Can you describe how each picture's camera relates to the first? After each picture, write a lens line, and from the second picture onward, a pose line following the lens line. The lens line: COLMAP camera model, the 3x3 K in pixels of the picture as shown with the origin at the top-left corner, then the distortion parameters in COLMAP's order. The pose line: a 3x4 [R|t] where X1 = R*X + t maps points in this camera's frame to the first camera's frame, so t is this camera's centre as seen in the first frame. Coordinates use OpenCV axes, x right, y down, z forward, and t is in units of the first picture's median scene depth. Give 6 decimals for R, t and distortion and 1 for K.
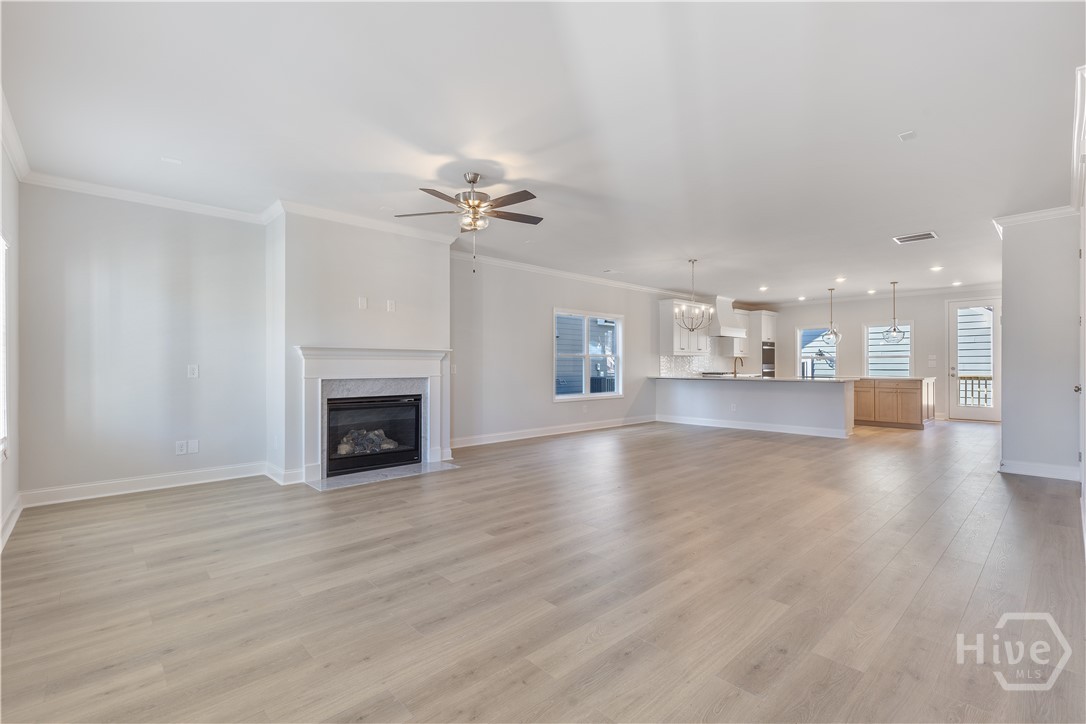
lens RADIAL K [[489.5, 0, 546.0], [0, 489.5, 359.4], [0, 0, 1]] dist [-0.003132, -0.002226]
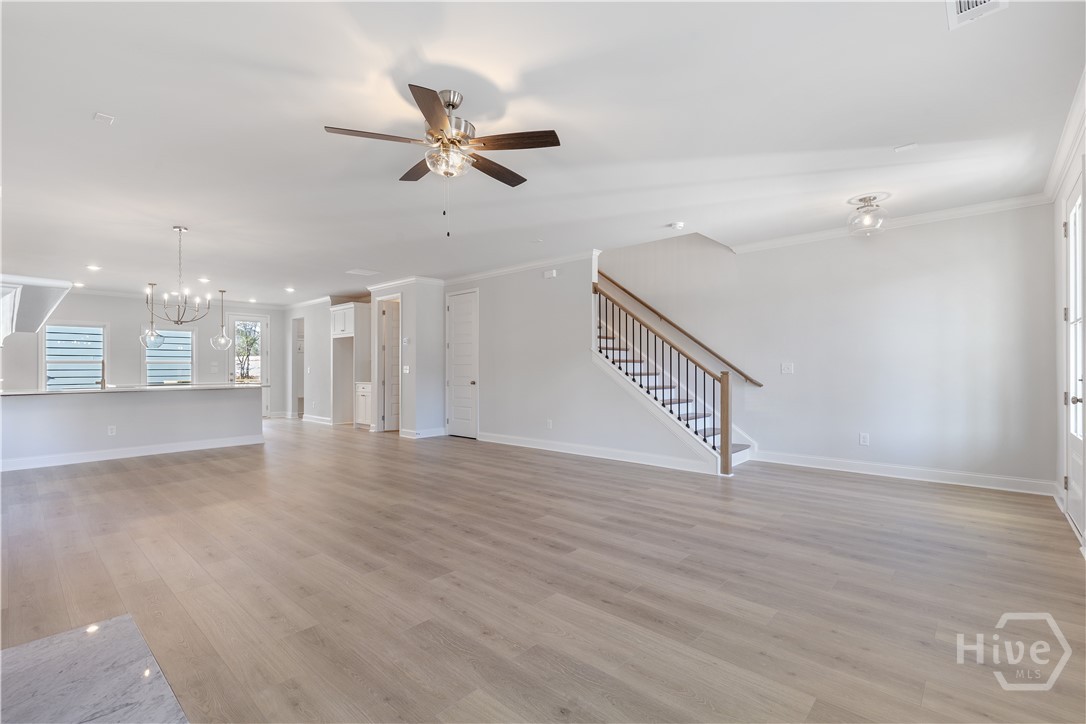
lens RADIAL K [[489.5, 0, 546.3], [0, 489.5, 367.7], [0, 0, 1]] dist [-0.003132, -0.002226]
pose [[-0.080549, 0.001867, 0.996749, -1.193796], [-0.003990, 0.999990, -0.002195, 0.011616], [-0.996743, -0.004154, -0.080540, 1.291491]]
